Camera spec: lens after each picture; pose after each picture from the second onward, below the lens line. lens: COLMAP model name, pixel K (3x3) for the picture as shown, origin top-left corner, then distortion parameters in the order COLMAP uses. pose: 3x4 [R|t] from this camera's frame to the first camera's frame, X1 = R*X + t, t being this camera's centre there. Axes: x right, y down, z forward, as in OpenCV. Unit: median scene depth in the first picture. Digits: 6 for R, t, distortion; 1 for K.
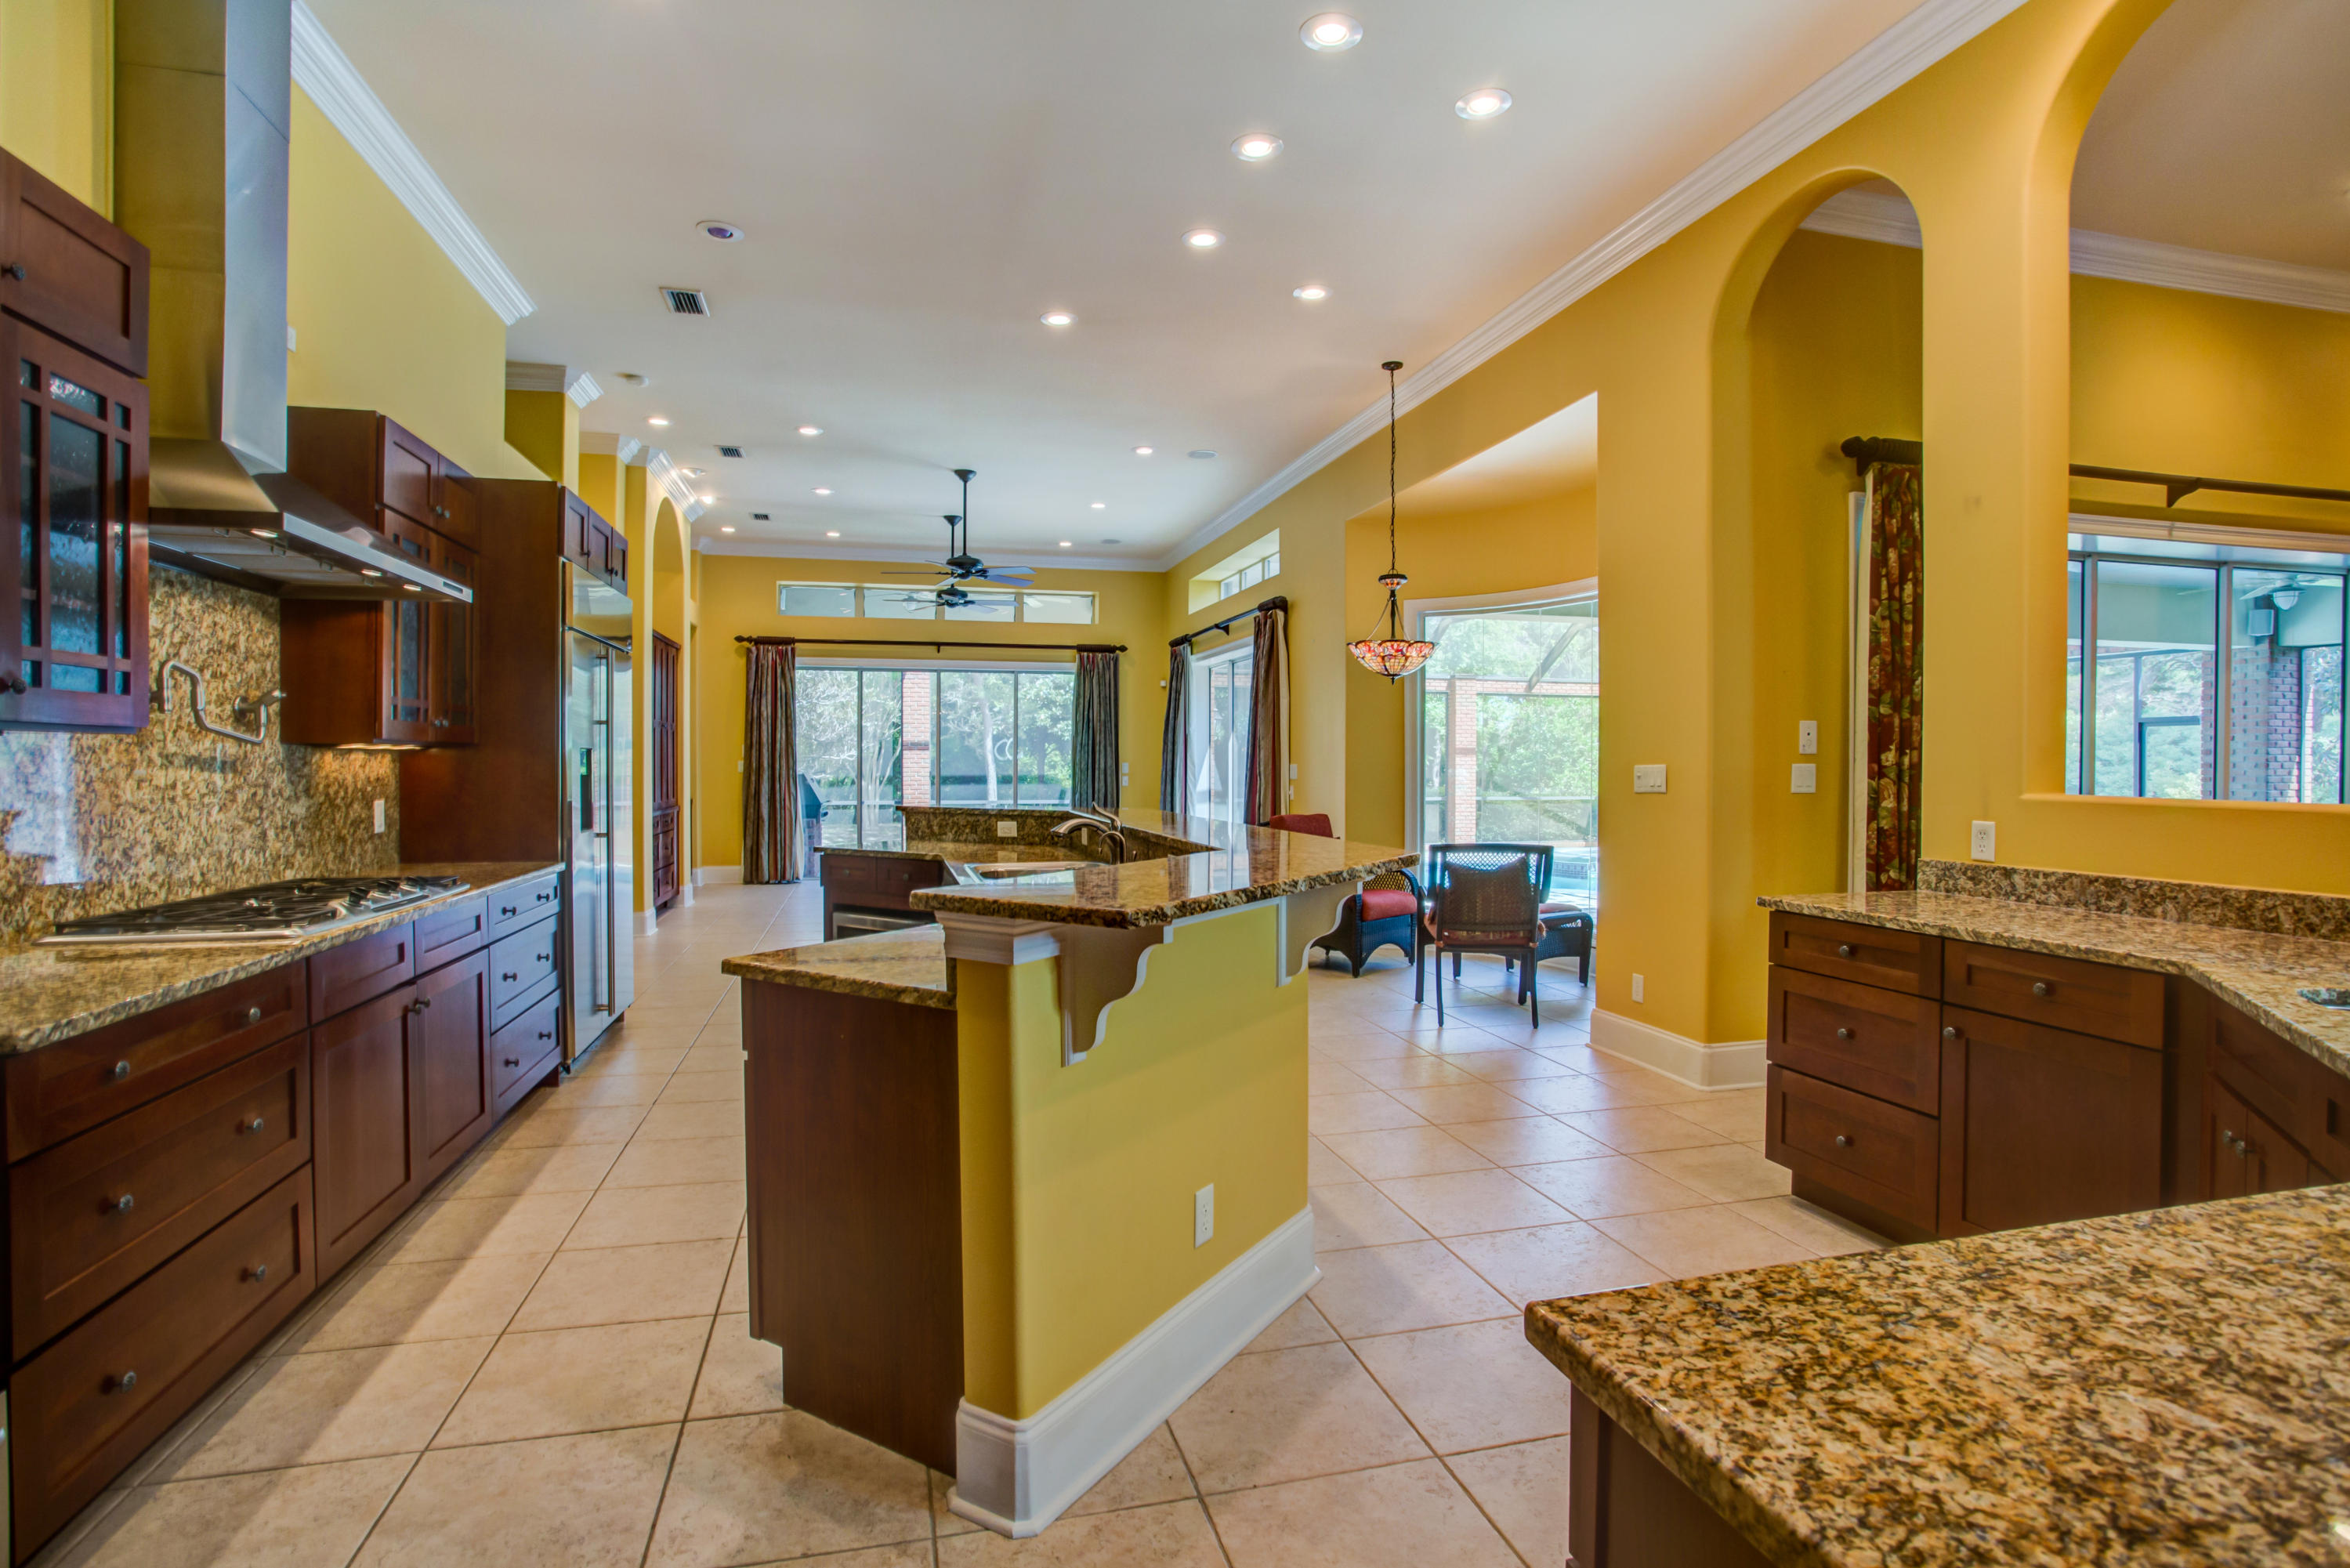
lens RADIAL K [[1166.9, 0, 1171.3], [0, 1166.9, 770.6], [0, 0, 1]] dist [-0.069703, 0.031038]
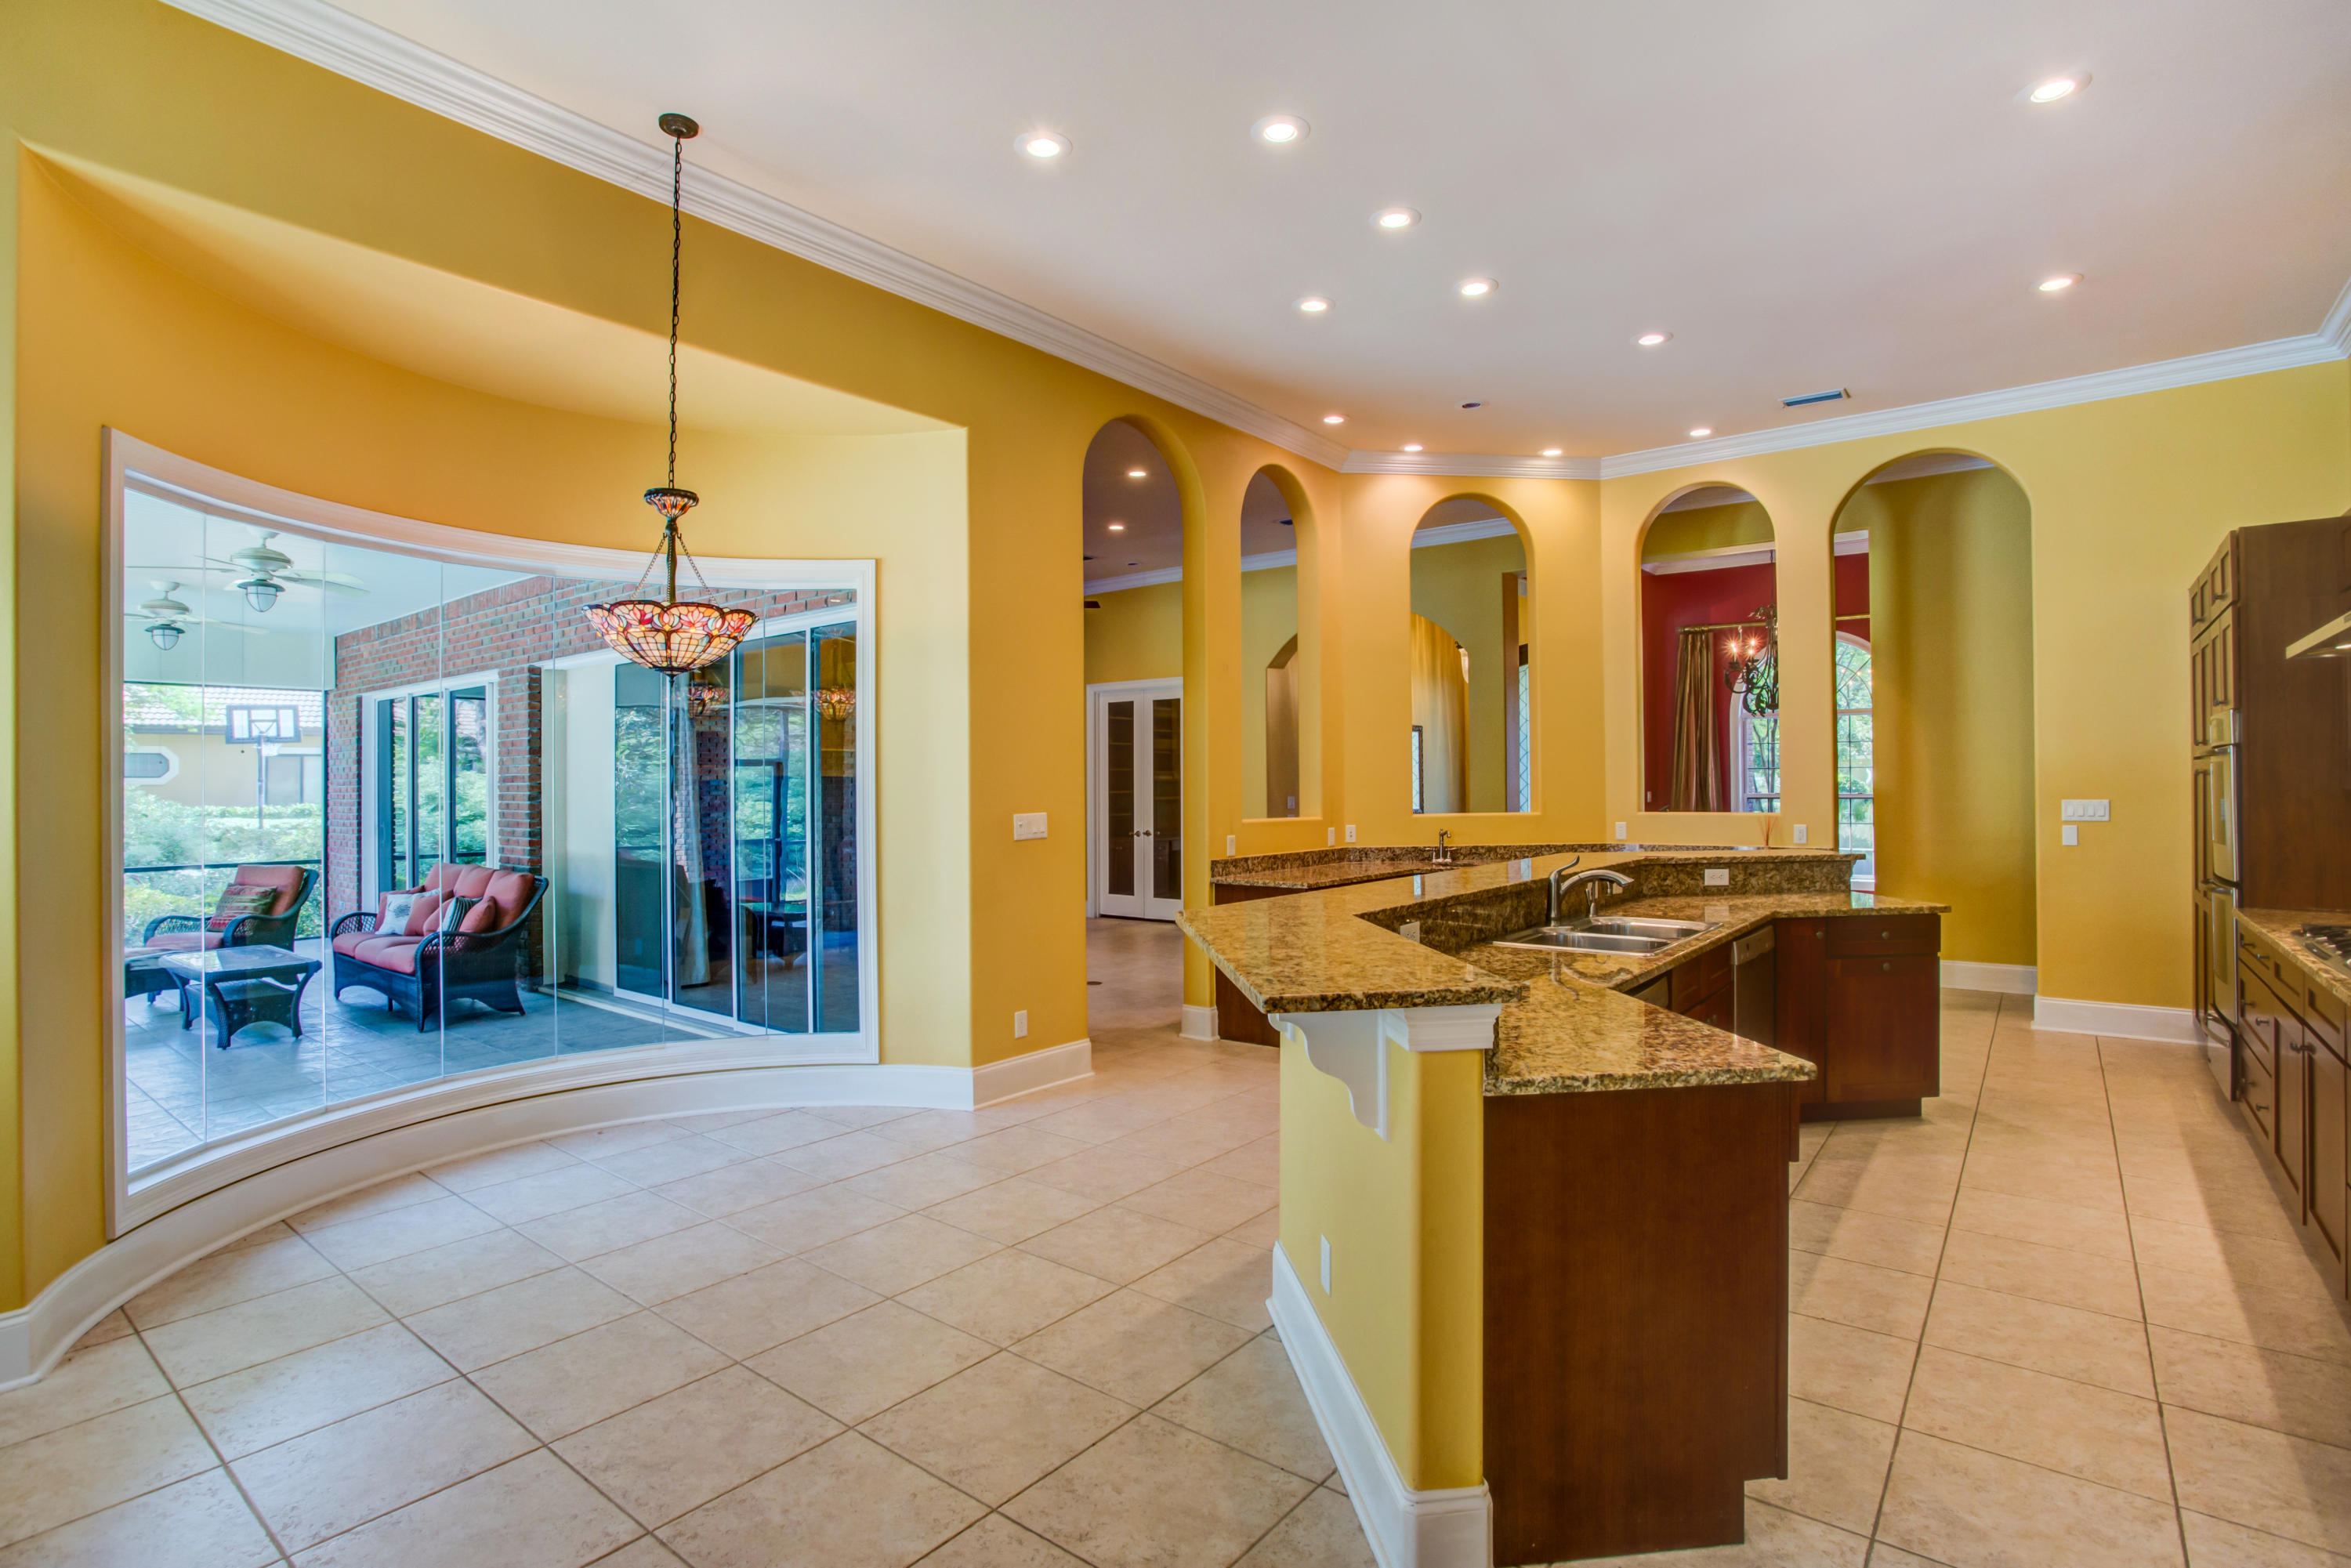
lens RADIAL K [[1167.3, 0, 1163.0], [0, 1167.3, 779.2], [0, 0, 1]] dist [-0.069703, 0.031038]
pose [[-0.606222, 0.006586, 0.795268, -0.760947], [0.012237, 0.999925, 0.001048, -0.052511], [-0.795202, 0.010367, -0.606257, 2.218014]]
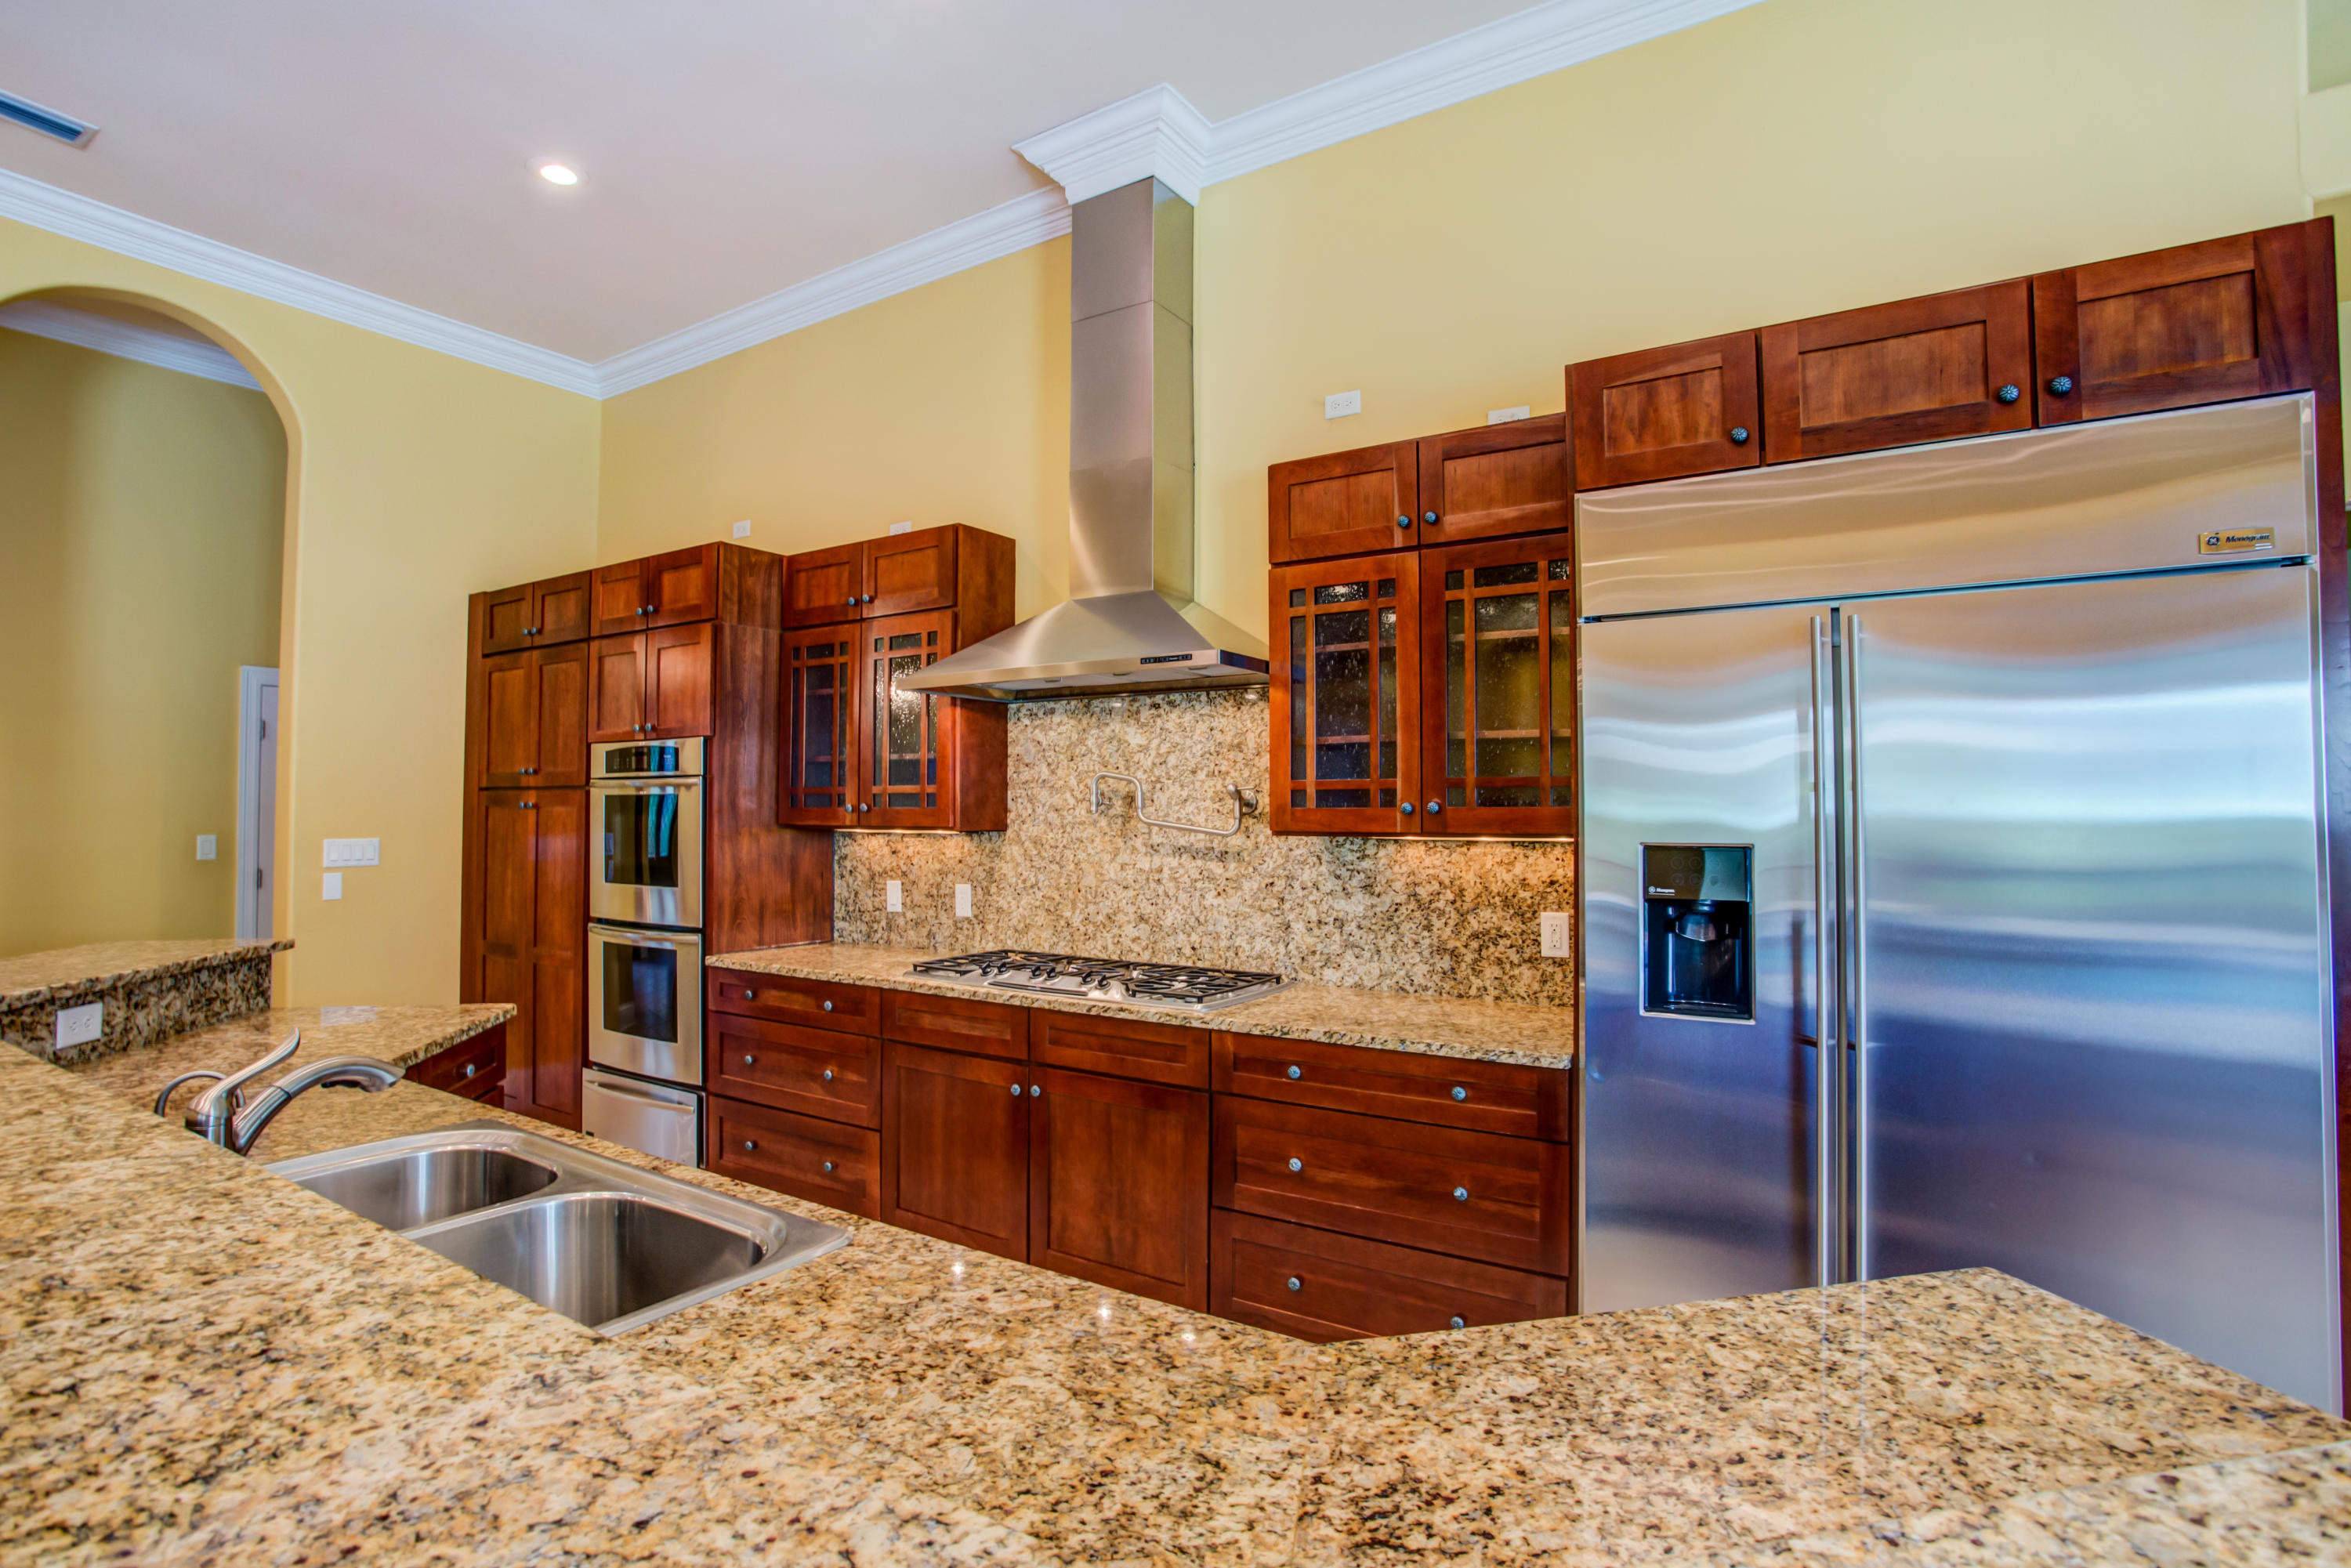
lens RADIAL K [[1167.3, 0, 1178.2], [0, 1167.3, 773.2], [0, 0, 1]] dist [-0.069703, 0.031038]
pose [[-0.732629, -0.023555, -0.680220, -0.027363], [-0.006601, 0.999600, -0.027505, -0.049149], [0.680596, -0.015661, -0.732492, 1.673603]]
